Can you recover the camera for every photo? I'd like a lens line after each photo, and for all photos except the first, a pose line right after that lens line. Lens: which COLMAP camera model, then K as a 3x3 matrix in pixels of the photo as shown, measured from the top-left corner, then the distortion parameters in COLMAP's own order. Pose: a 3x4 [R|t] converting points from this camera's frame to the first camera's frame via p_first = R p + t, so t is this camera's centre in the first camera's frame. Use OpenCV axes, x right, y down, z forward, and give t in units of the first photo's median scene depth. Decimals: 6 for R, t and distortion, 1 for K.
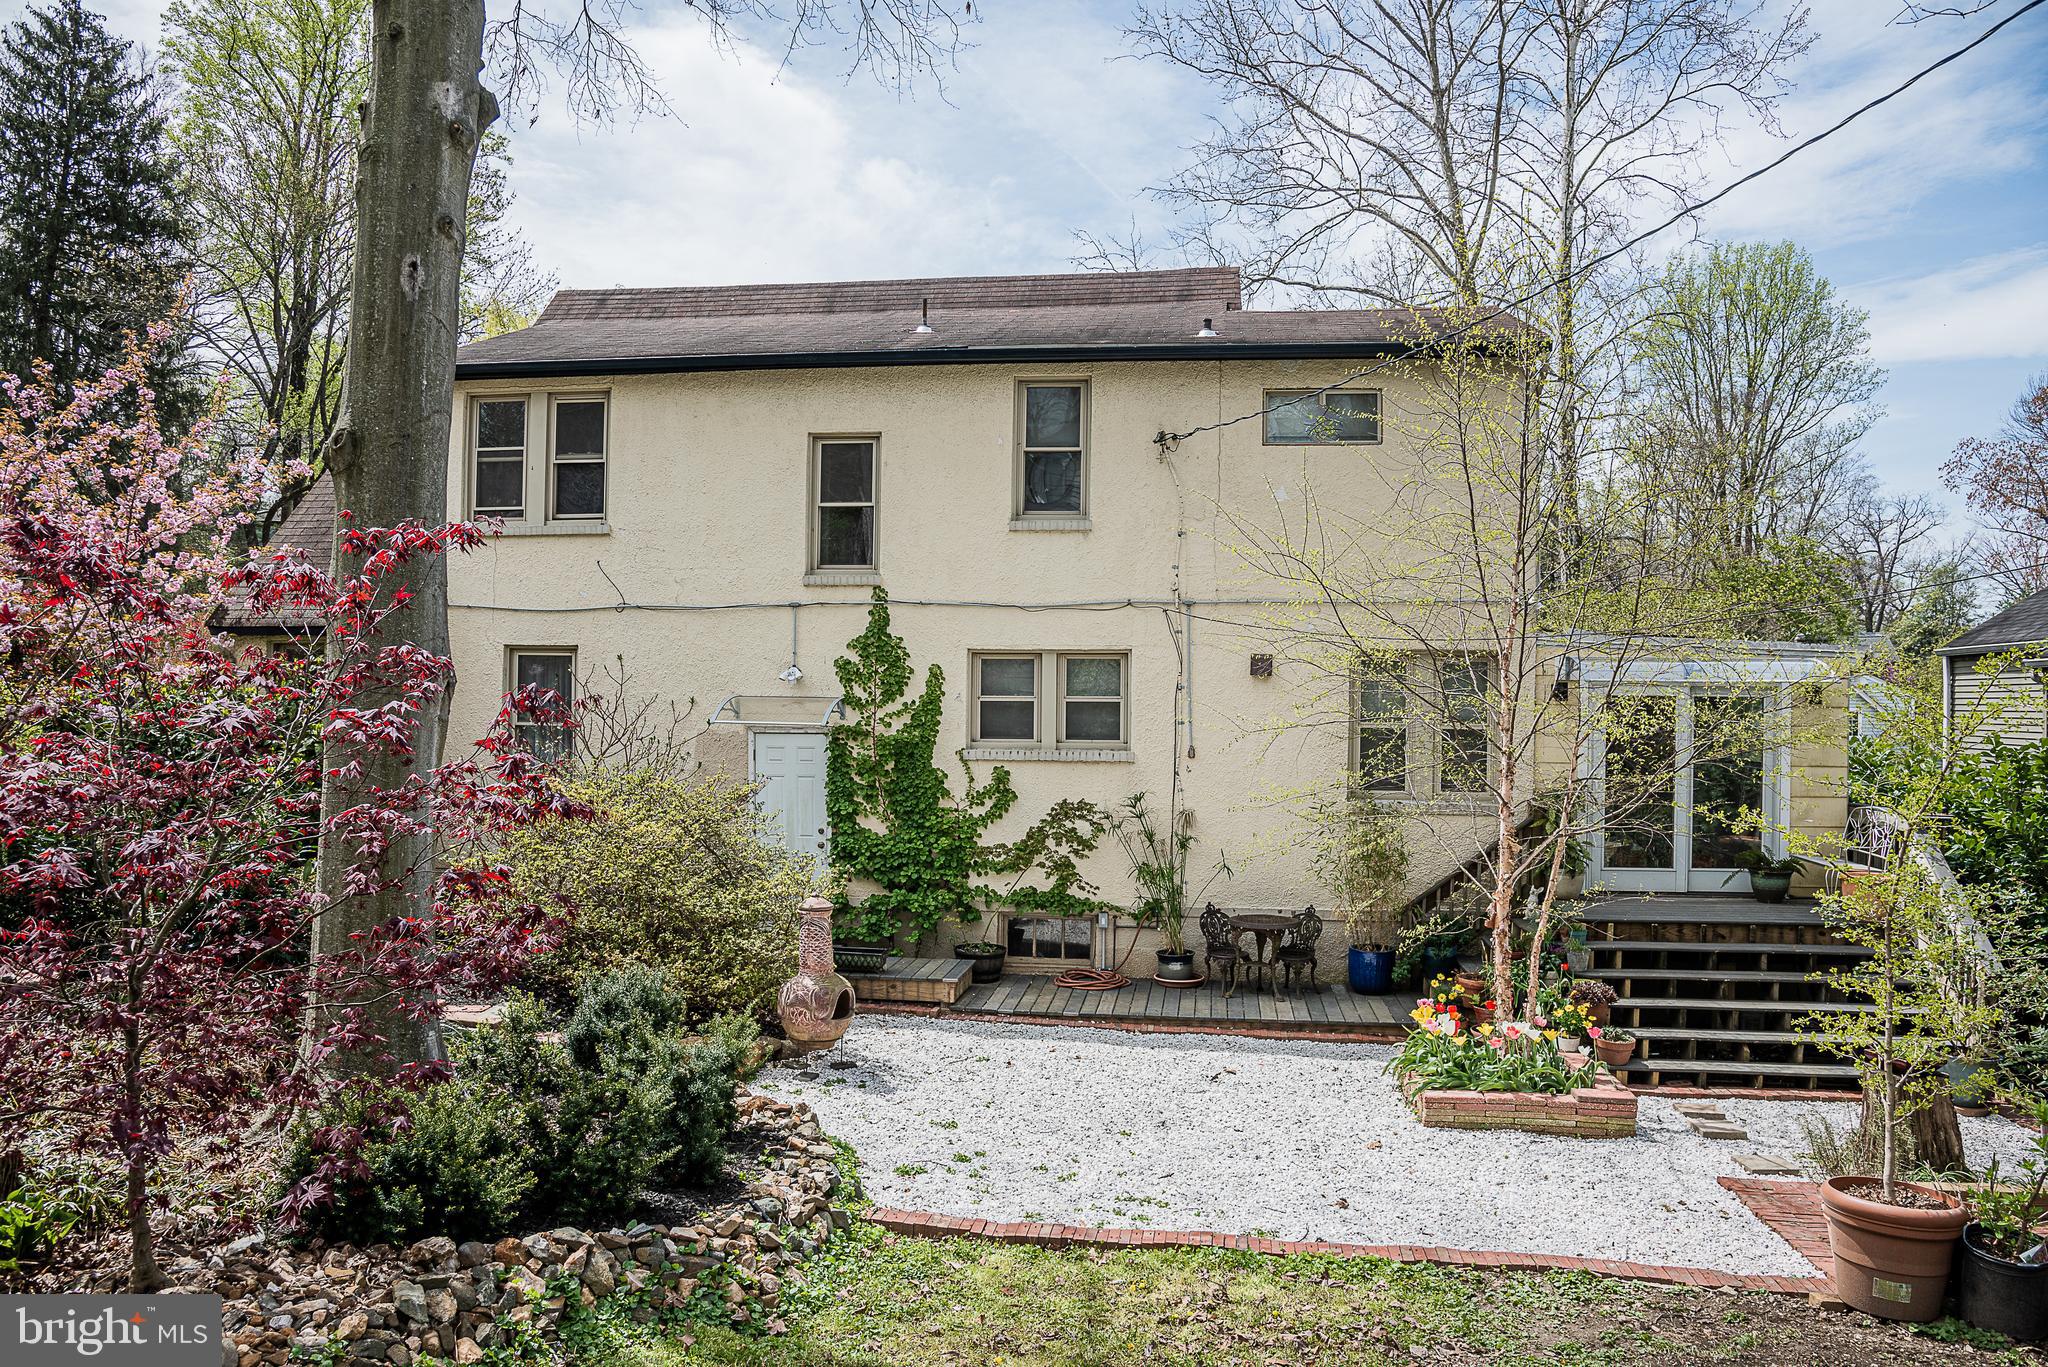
lens RADIAL K [[1411.6, 0, 1024.0], [0, 1411.6, 683.5], [0, 0, 1]] dist [-0.112806, 0.066125]
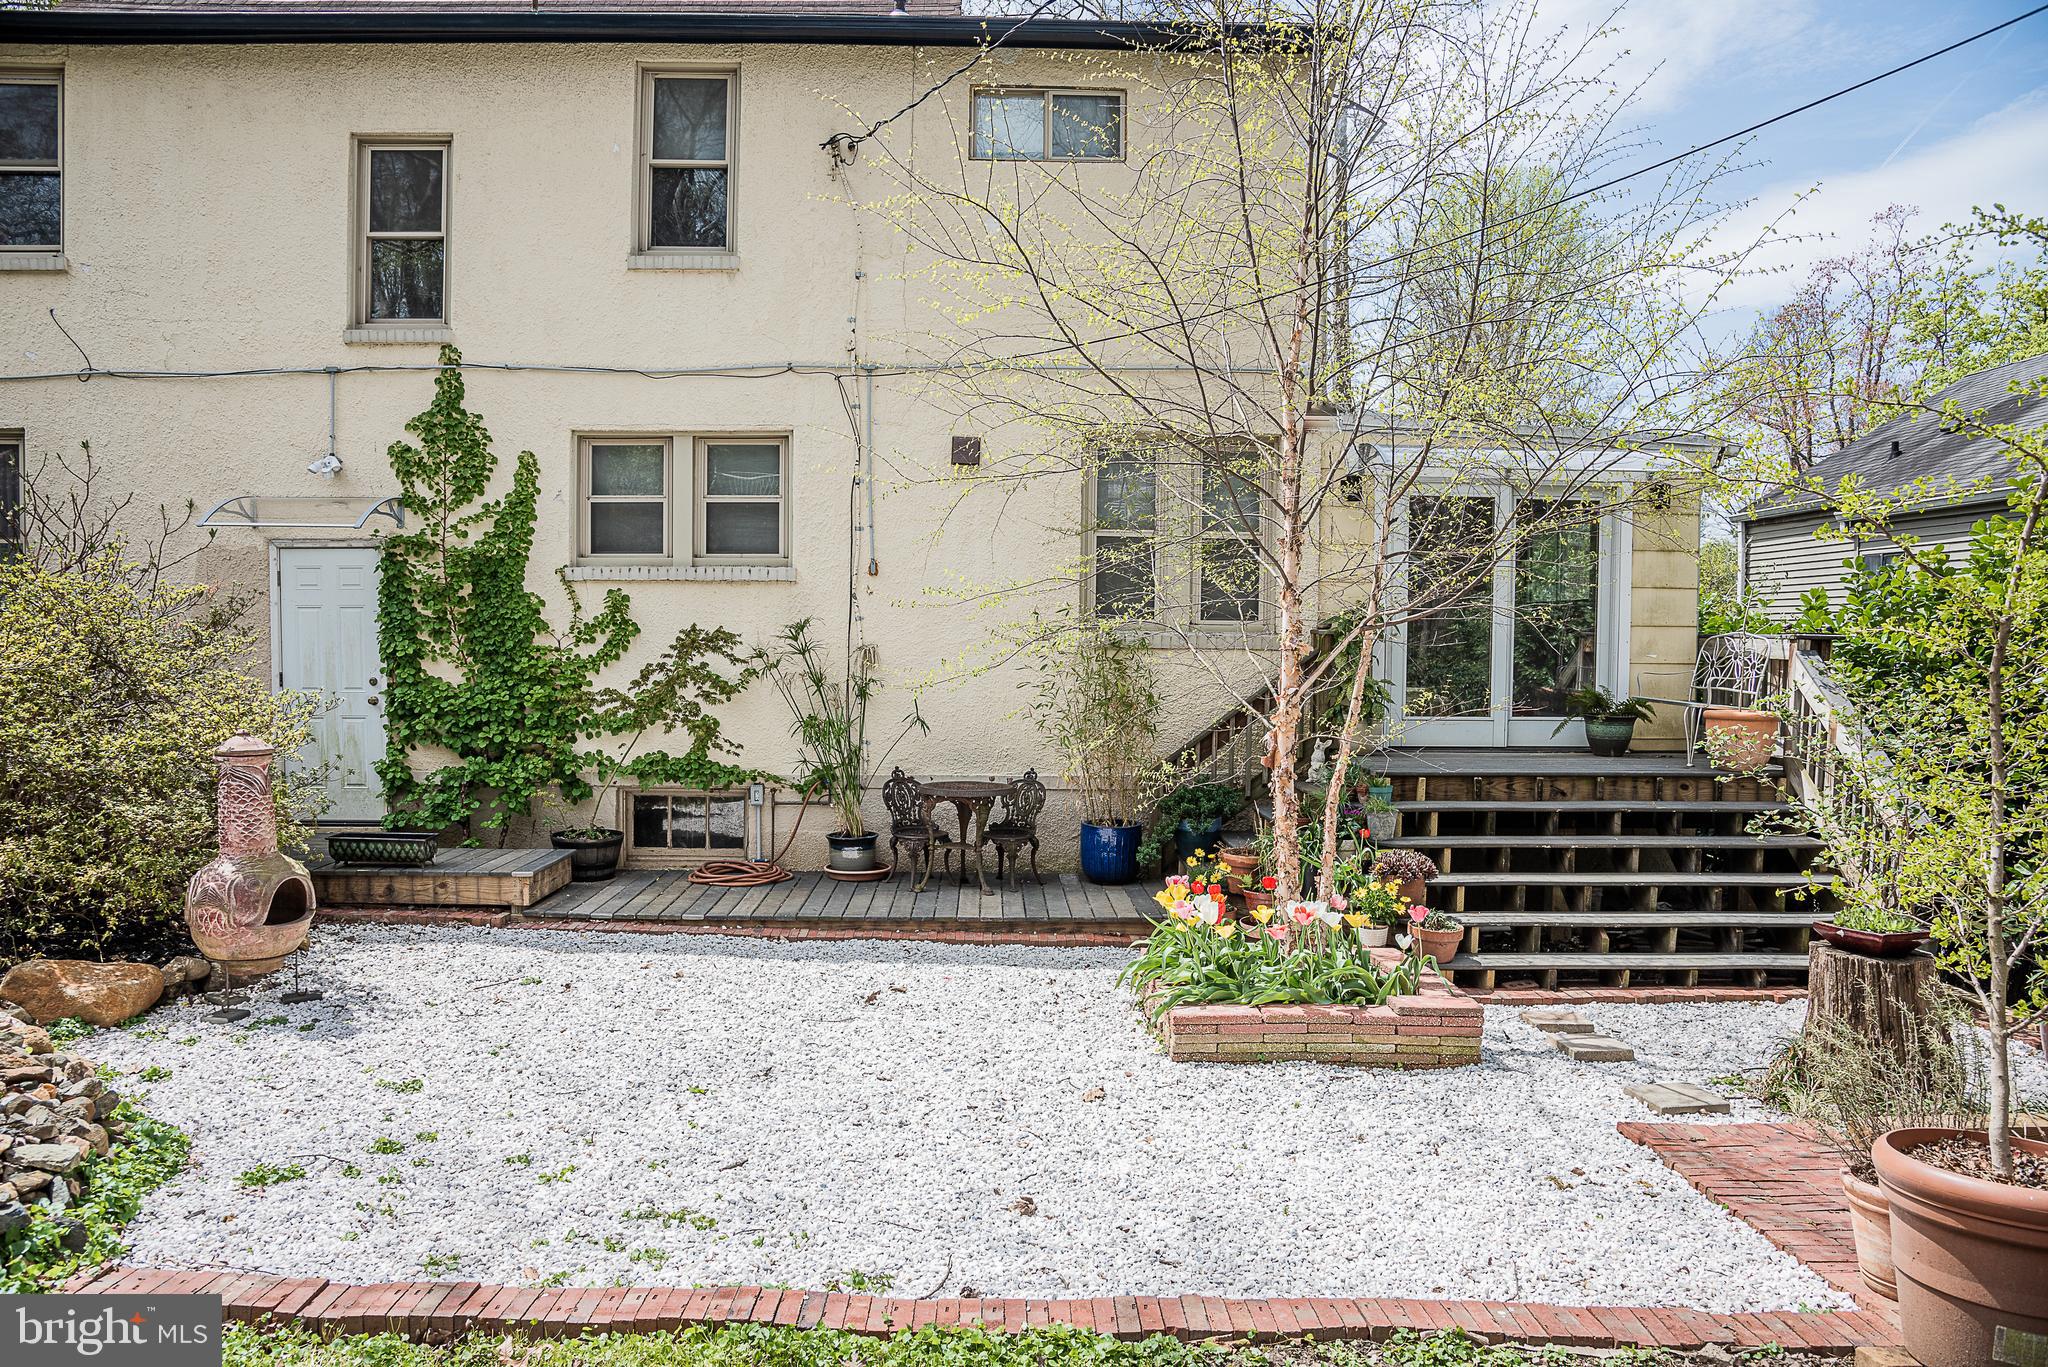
lens RADIAL K [[1389.0, 0, 1024.0], [0, 1389.0, 683.5], [0, 0, 1]] dist [-0.110768, 0.071481]
pose [[0.987554, -0.007049, 0.157123, 0.086508], [0.000057, 0.999011, 0.044465, 0.081892], [-0.157281, -0.043903, 0.986578, 0.274822]]
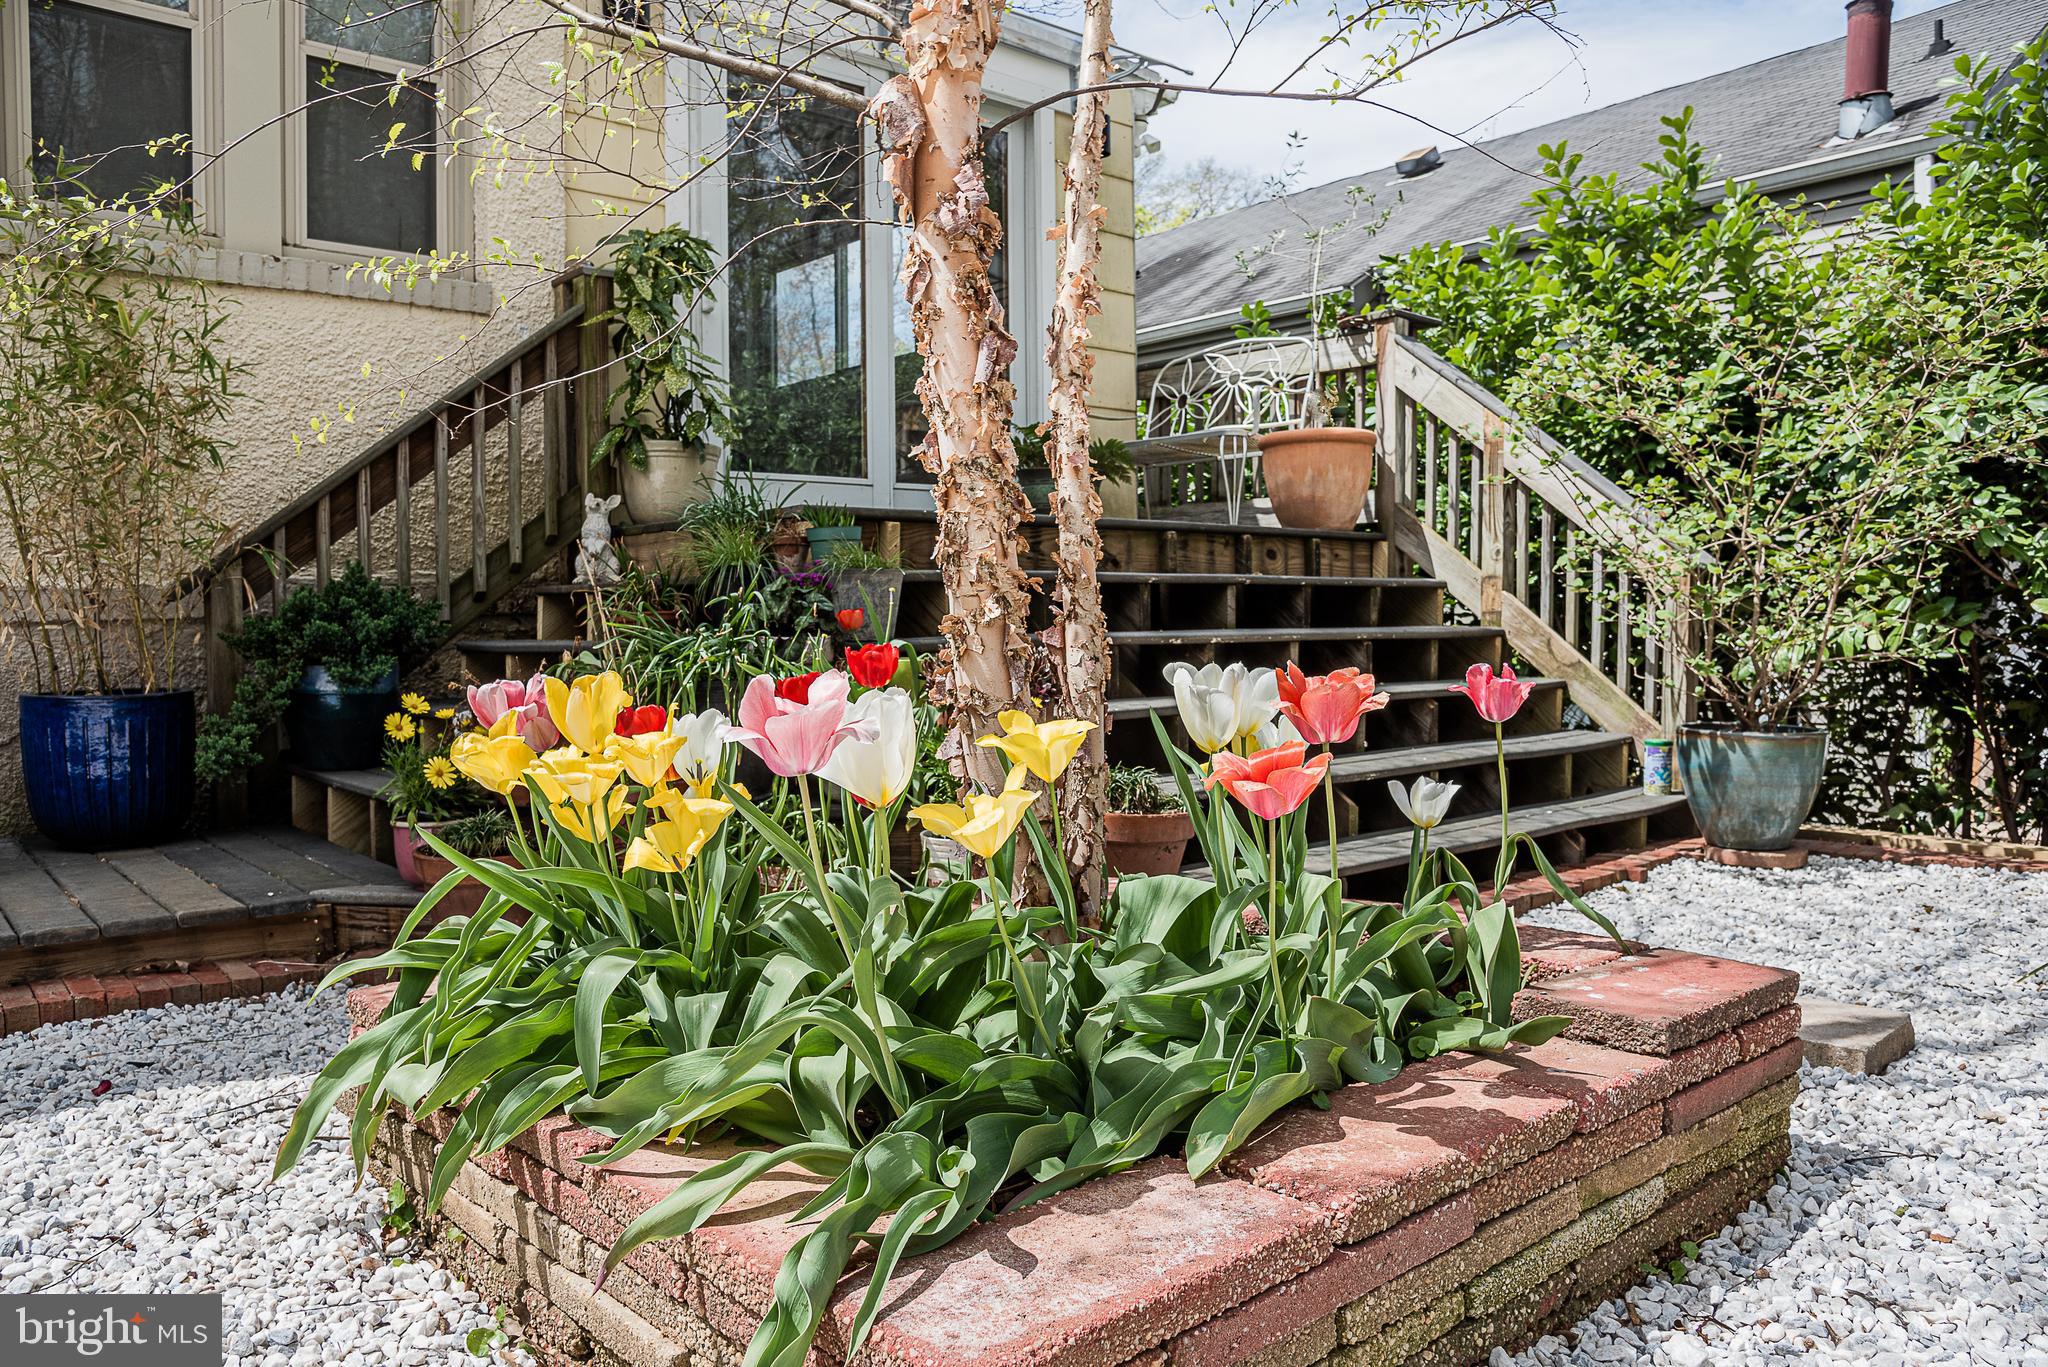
lens RADIAL K [[1462.7, 0, 975.1], [0, 1462.7, 685.9], [0, 0, 1]] dist [-0.113902, 0.061788]
pose [[0.677812, -0.050589, 0.733493, 0.159320], [0.016687, 0.998432, 0.053441, 0.179465], [-0.735046, -0.023983, 0.677593, 0.682963]]
